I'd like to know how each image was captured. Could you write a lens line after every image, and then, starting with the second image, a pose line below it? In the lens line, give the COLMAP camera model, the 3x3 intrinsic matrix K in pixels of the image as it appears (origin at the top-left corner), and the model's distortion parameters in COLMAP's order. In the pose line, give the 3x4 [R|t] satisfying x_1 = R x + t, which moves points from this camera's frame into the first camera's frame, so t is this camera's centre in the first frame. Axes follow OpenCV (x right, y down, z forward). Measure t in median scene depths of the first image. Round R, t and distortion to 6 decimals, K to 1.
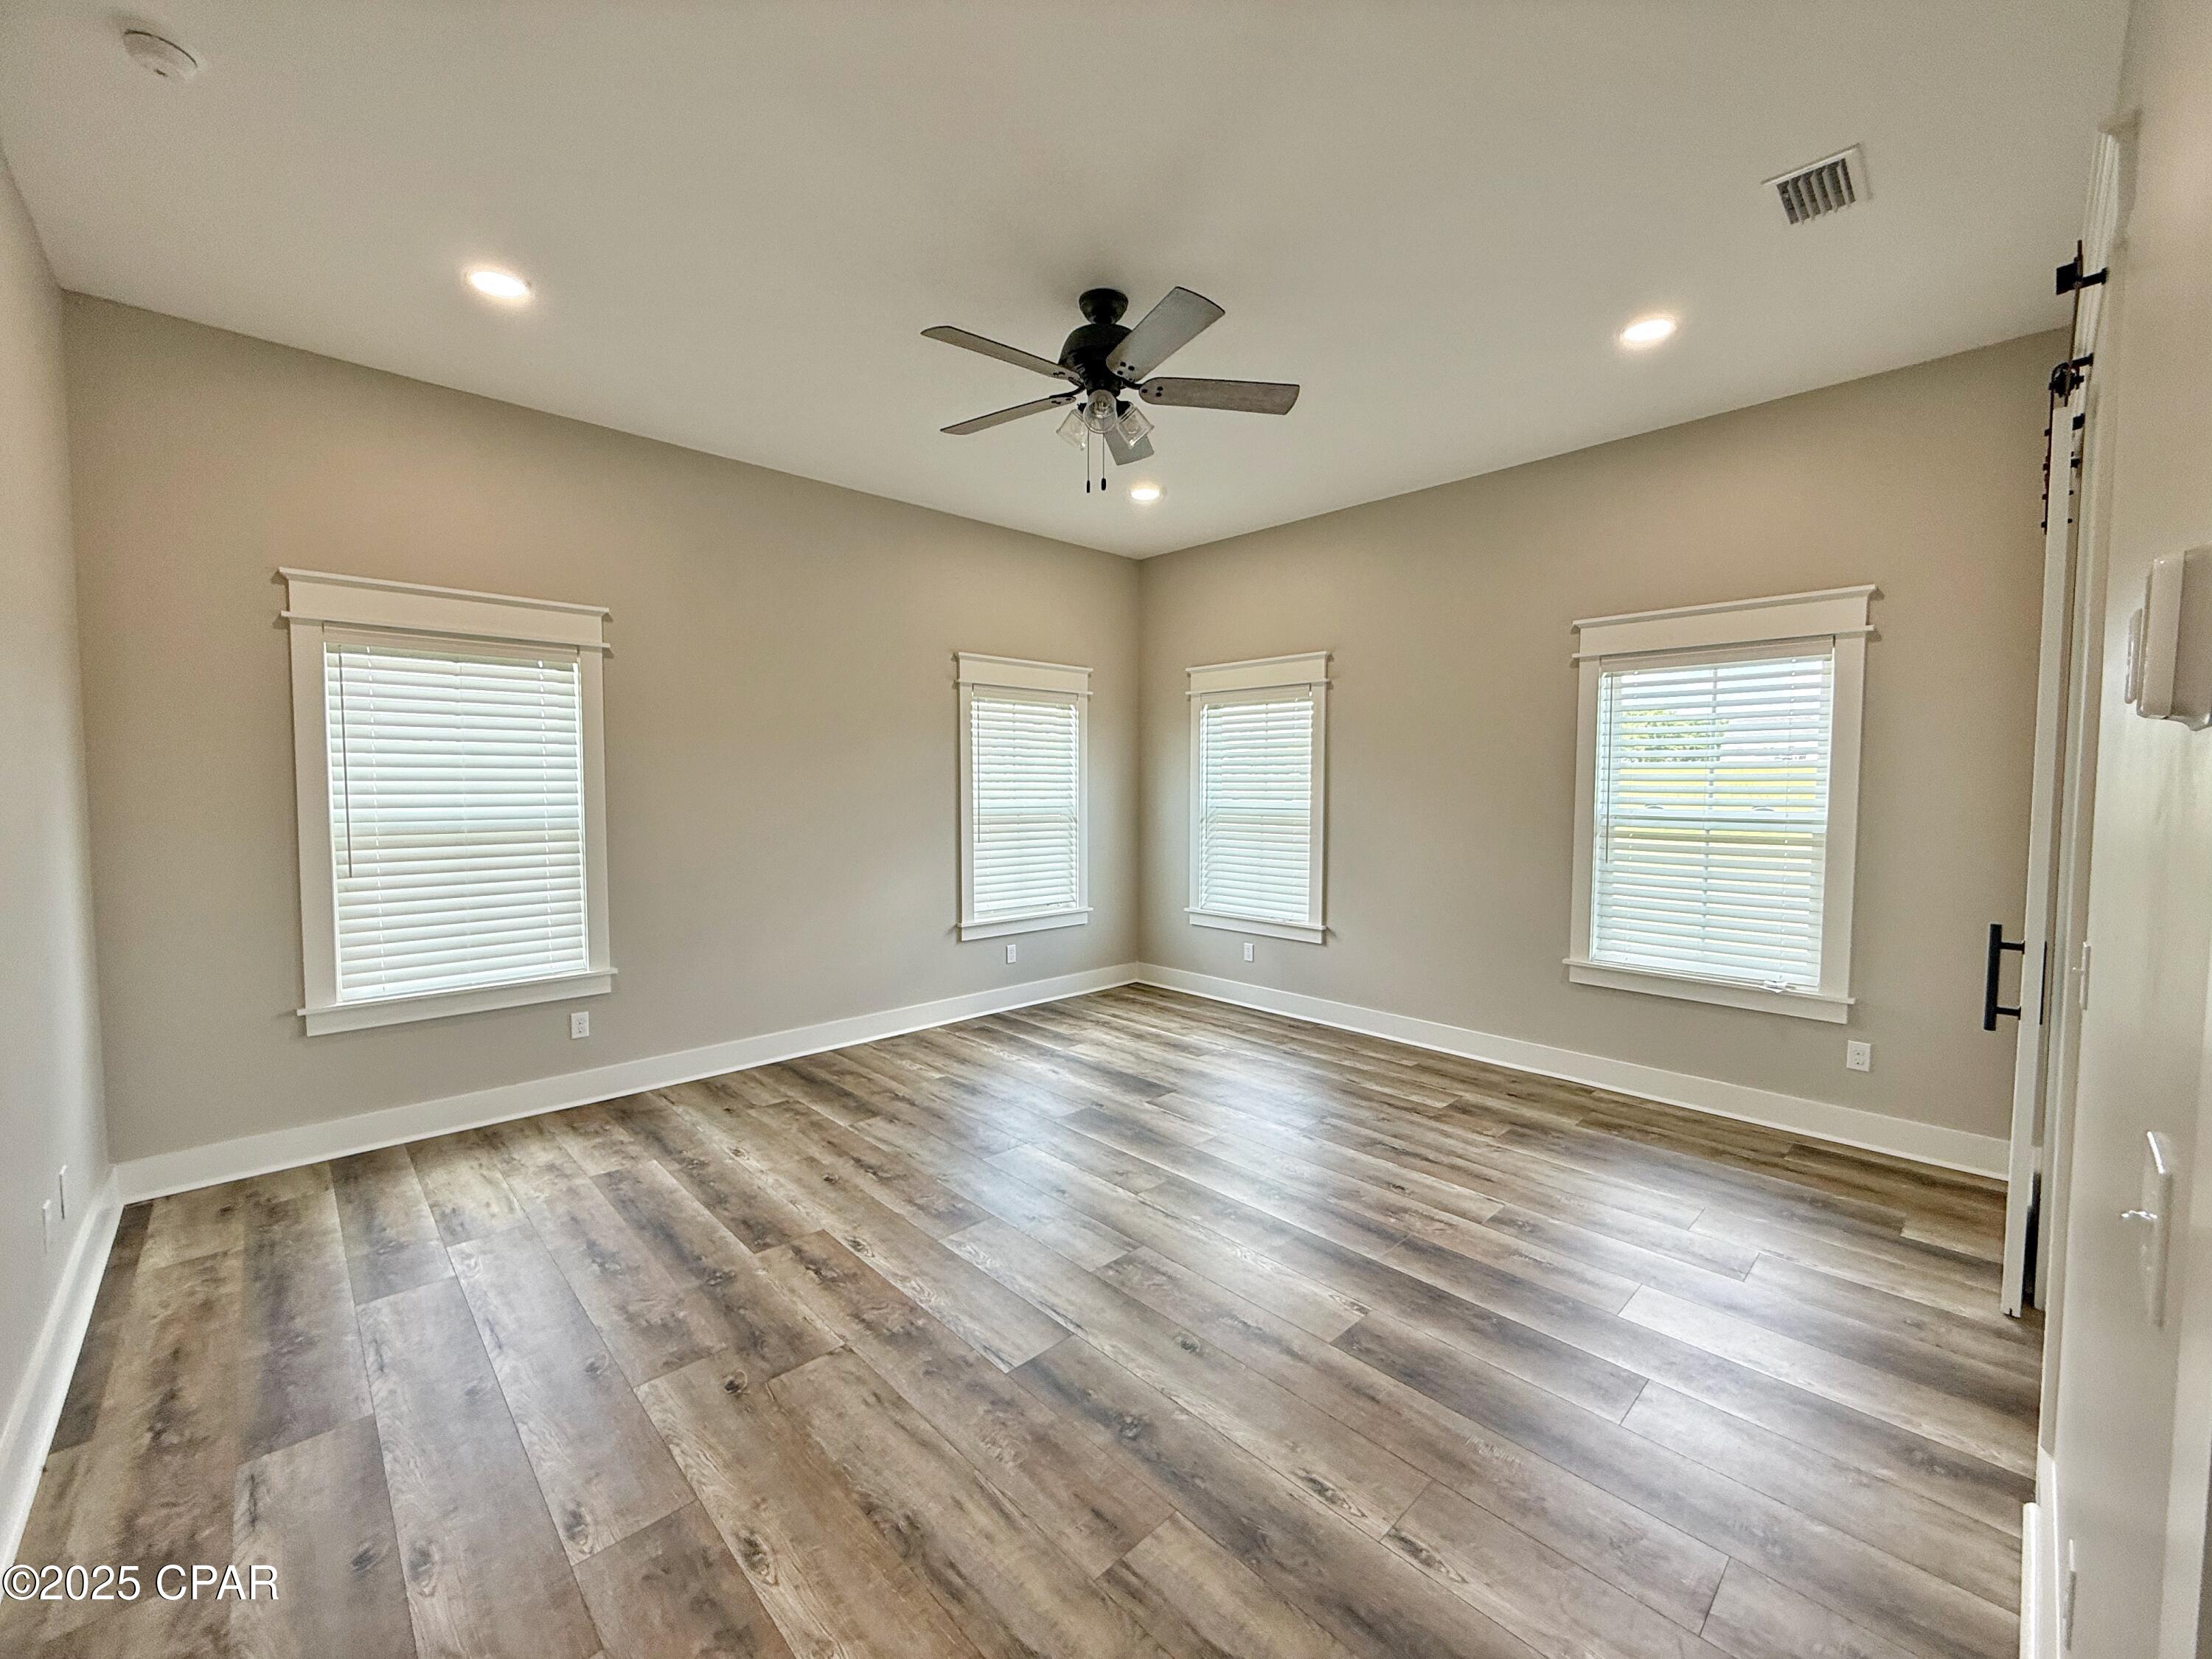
lens RADIAL K [[881.3, 0, 1099.8], [0, 881.3, 828.1], [0, 0, 1]] dist [-0.000466, -0.000581]
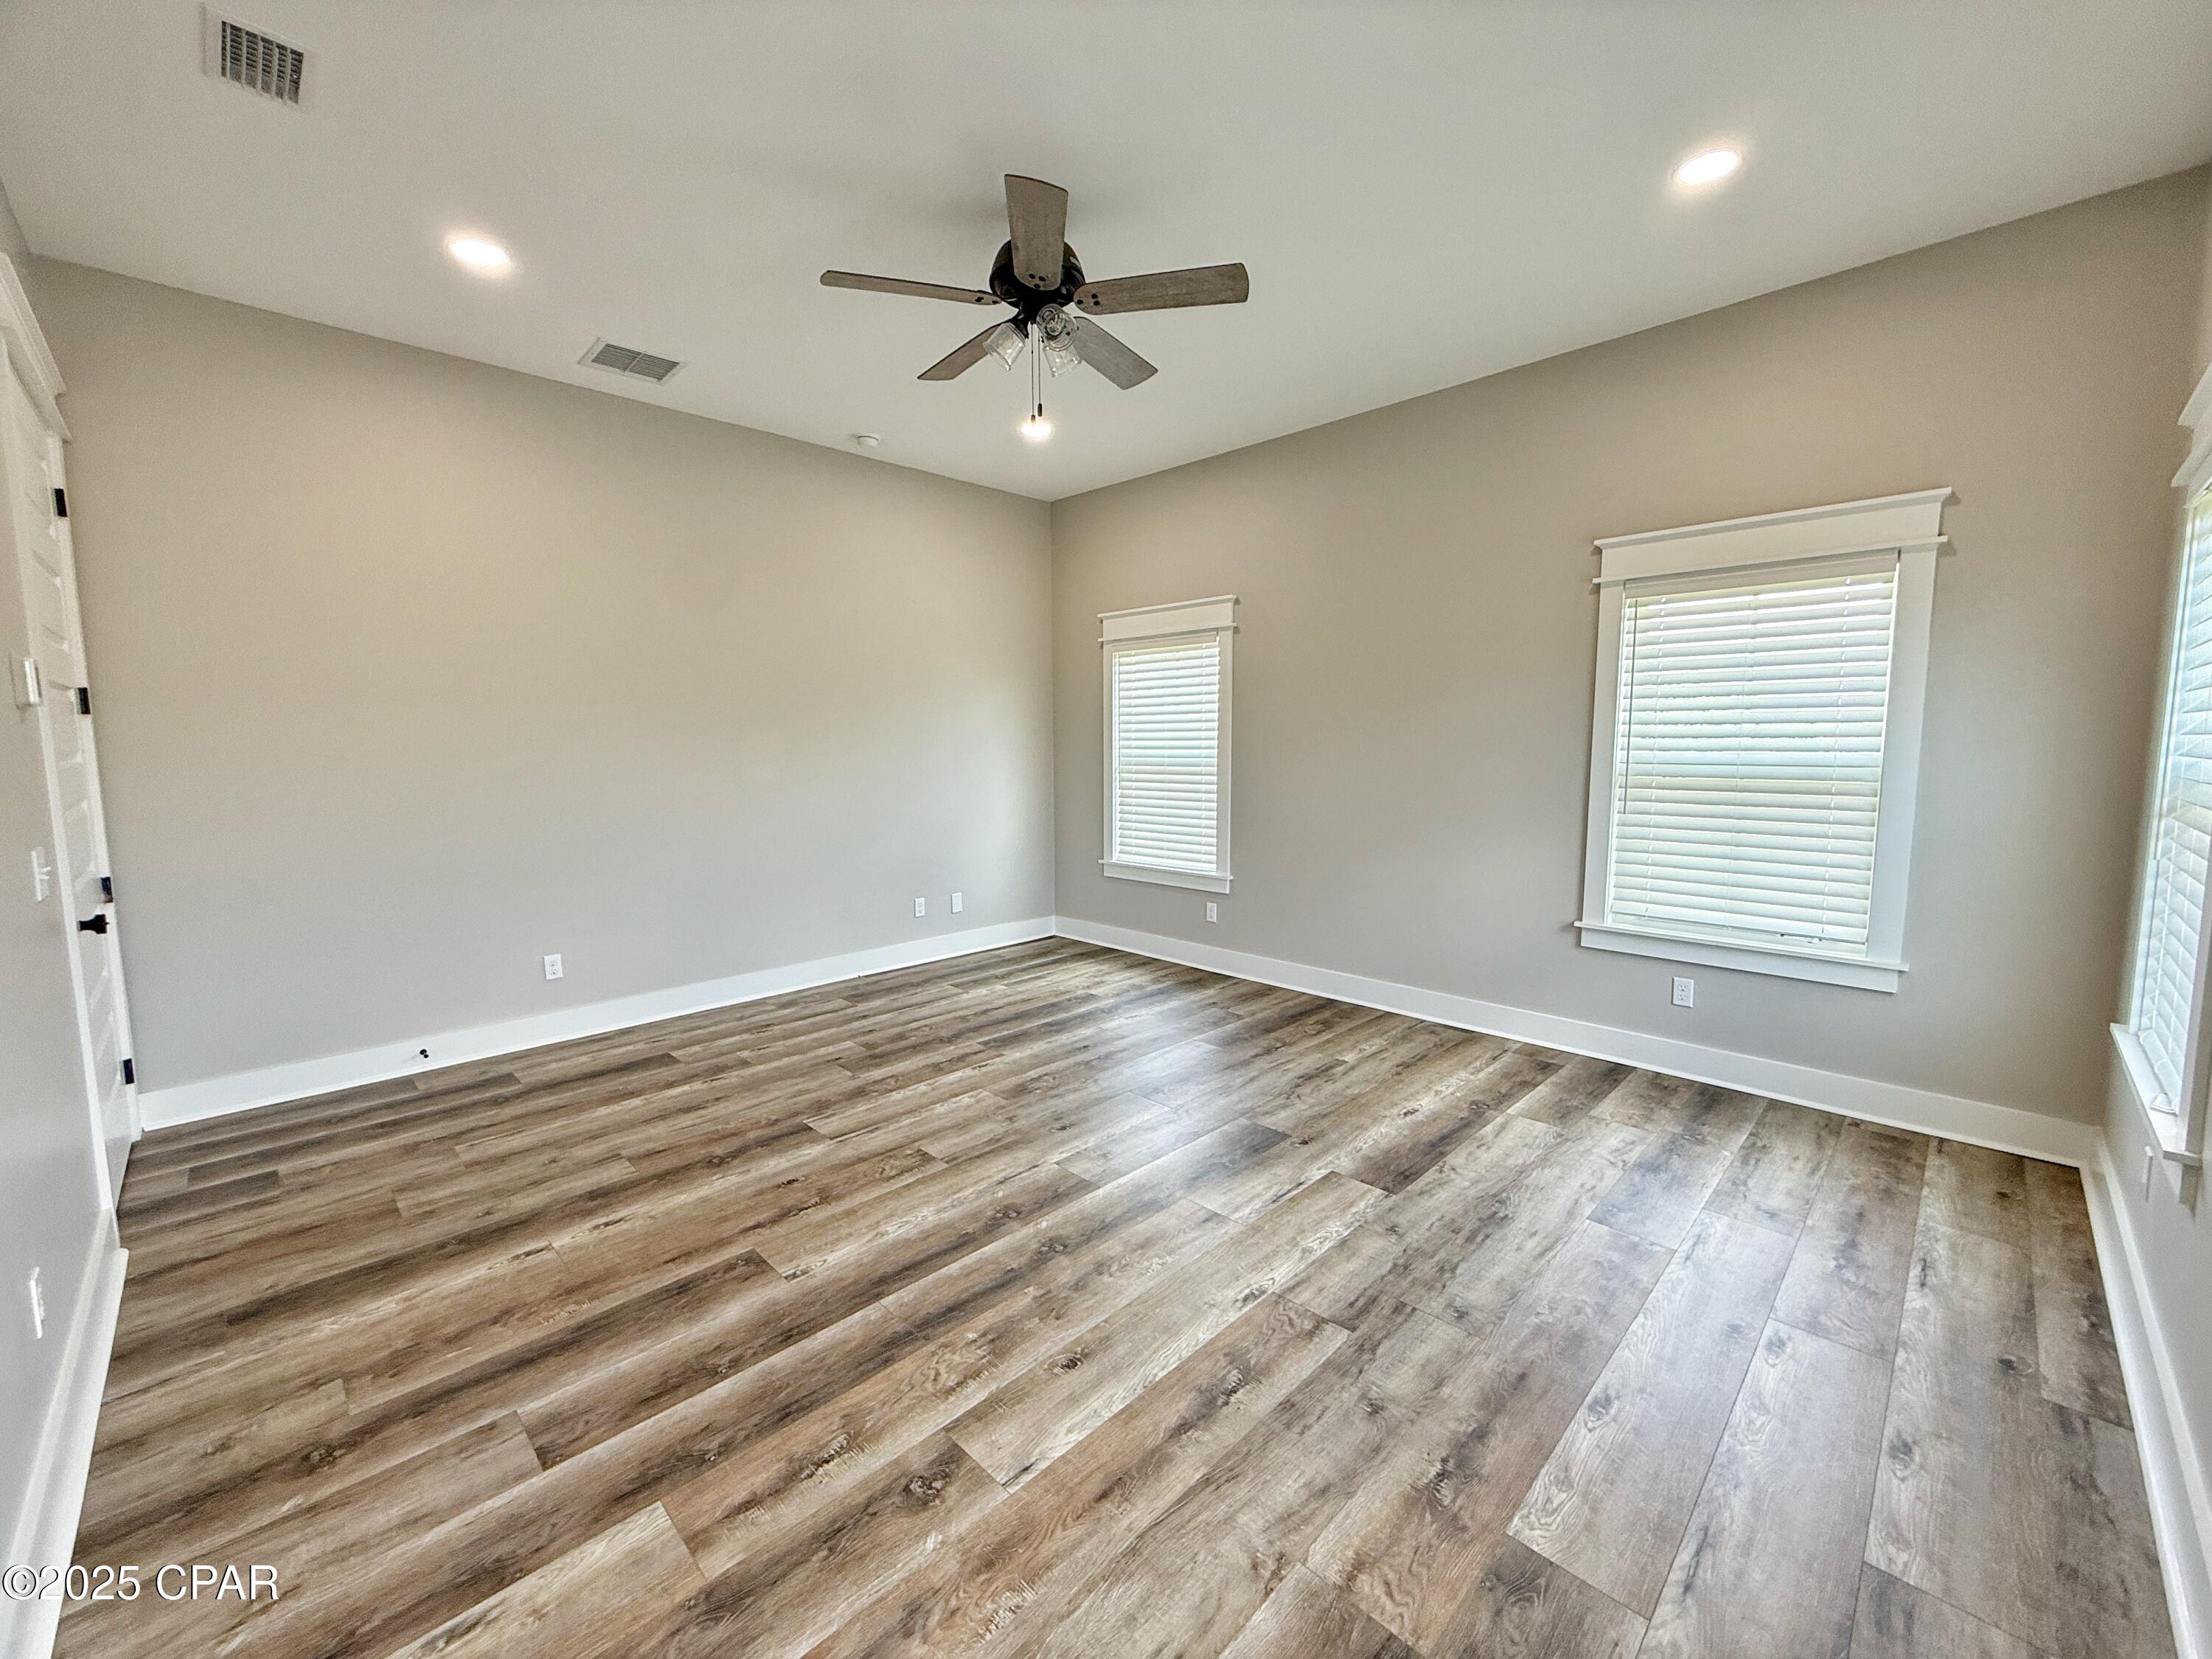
lens RADIAL K [[881.3, 0, 1103.7], [0, 881.3, 831.1], [0, 0, 1]] dist [-0.000466, -0.000581]
pose [[0.026045, 0.100473, -0.994599, 0.776859], [-0.045026, 0.994044, 0.099238, -0.028980], [0.998646, 0.042198, 0.030414, 0.825362]]
